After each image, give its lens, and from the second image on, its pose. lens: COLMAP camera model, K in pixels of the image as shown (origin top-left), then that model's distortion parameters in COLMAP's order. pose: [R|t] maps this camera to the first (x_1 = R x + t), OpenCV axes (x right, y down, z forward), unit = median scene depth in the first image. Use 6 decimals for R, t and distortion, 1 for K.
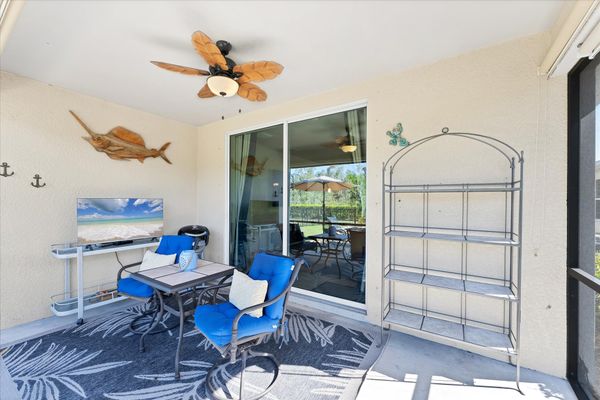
lens RADIAL K [[246.0, 0, 300.0], [0, 246.0, 200.0], [0, 0, 1]] dist [-0.000245, 0.000067]
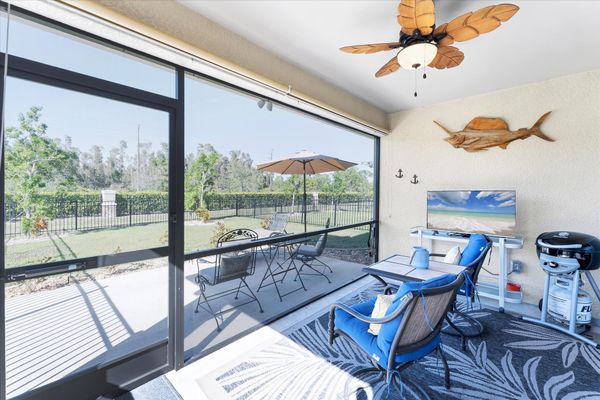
lens RADIAL K [[246.0, 0, 300.0], [0, 246.0, 200.0], [0, 0, 1]] dist [-0.000245, 0.000067]
pose [[-0.157376, 0.019990, -0.987336, 0.358226], [-0.008118, 0.999735, 0.021535, 0.013953], [0.987505, 0.011404, -0.157173, 0.483740]]
